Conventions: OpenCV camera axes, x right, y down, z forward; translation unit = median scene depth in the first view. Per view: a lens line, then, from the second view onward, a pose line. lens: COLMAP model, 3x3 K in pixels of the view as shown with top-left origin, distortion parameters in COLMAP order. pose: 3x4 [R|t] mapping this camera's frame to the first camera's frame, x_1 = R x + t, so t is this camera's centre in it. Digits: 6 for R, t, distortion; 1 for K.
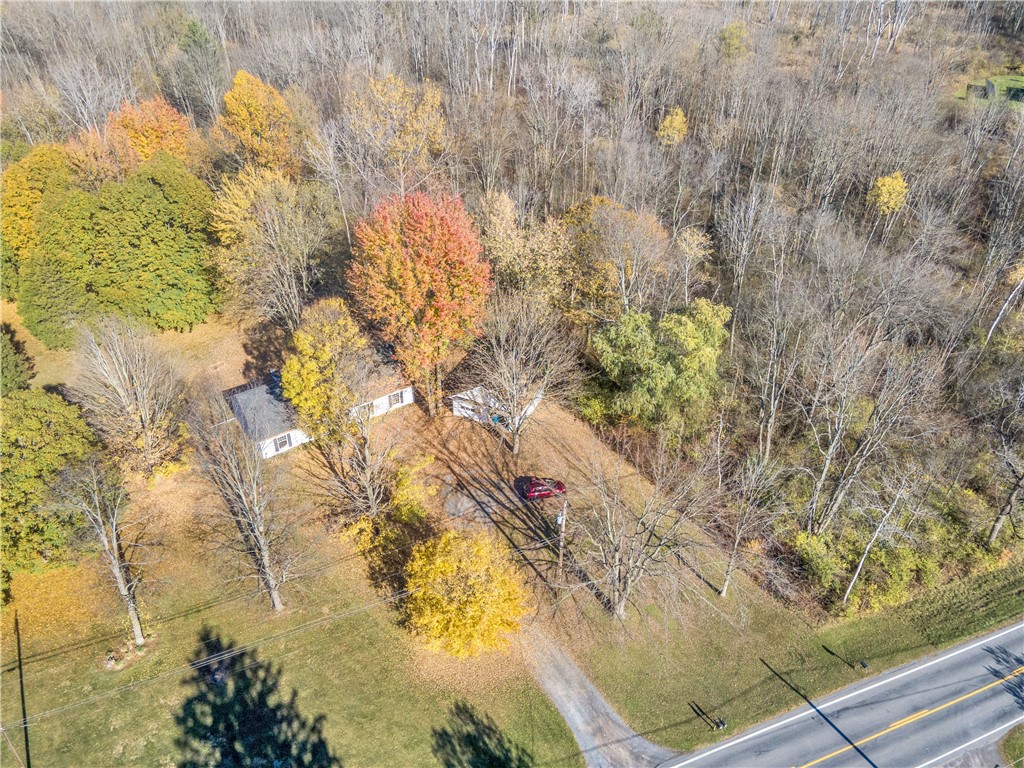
lens RADIAL K [[742.9, 0, 512.5], [0, 742.9, 385.8], [0, 0, 1]] dist [0.029038, 0.002593]
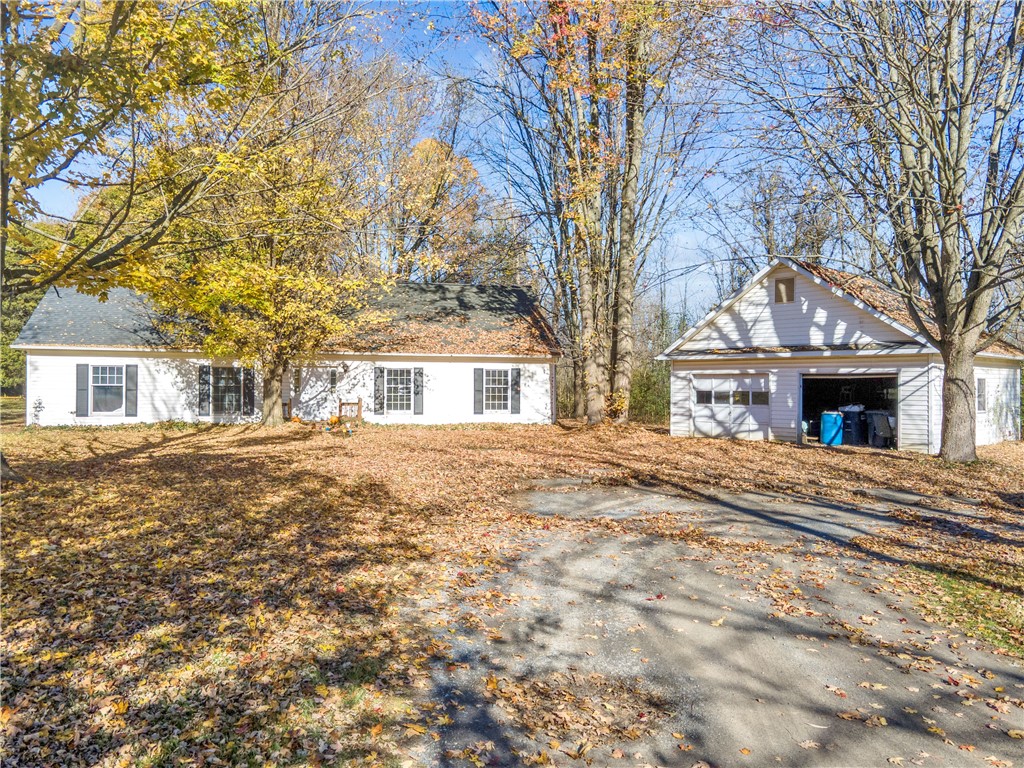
lens RADIAL K [[742.9, 0, 507.9], [0, 742.9, 374.8], [0, 0, 1]] dist [0.029038, 0.002593]
pose [[0.928601, -0.015021, -0.370776, -0.033326], [-0.210563, 0.801416, -0.559818, 0.214375], [0.305555, 0.597919, 0.741033, 0.828315]]
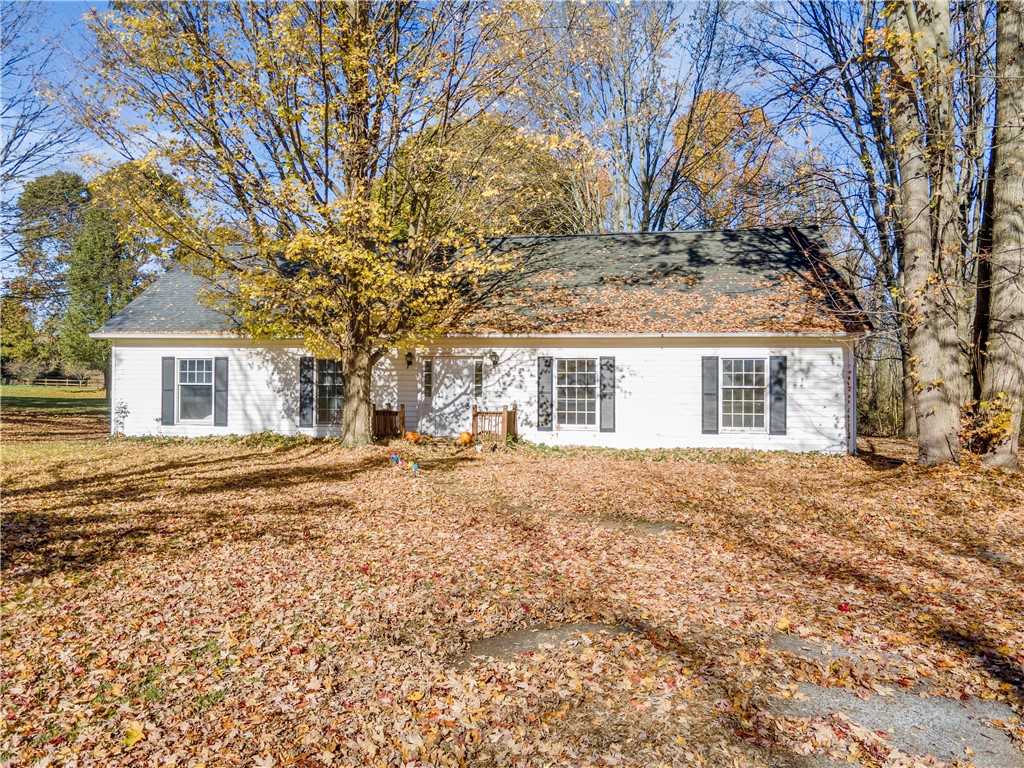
lens RADIAL K [[742.9, 0, 501.7], [0, 742.9, 377.7], [0, 0, 1]] dist [0.029038, 0.002593]
pose [[0.699418, -0.018636, -0.714470, -0.068180], [-0.416288, 0.801964, -0.428436, 0.135664], [0.580964, 0.597081, 0.553150, 0.937994]]
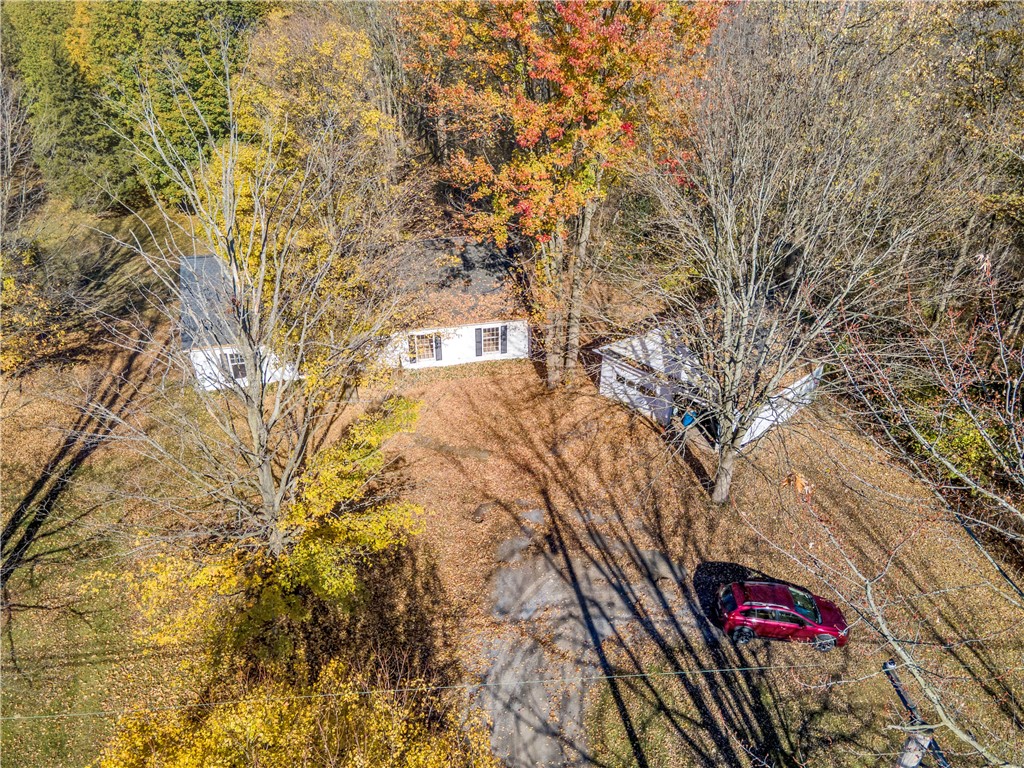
lens RADIAL K [[742.9, 0, 510.8], [0, 742.9, 381.7], [0, 0, 1]] dist [0.029038, 0.002593]
pose [[0.926323, 0.179921, -0.330991, 0.022410], [-0.216038, 0.973465, -0.075452, 0.085587], [0.308632, 0.141399, 0.940613, 0.606600]]
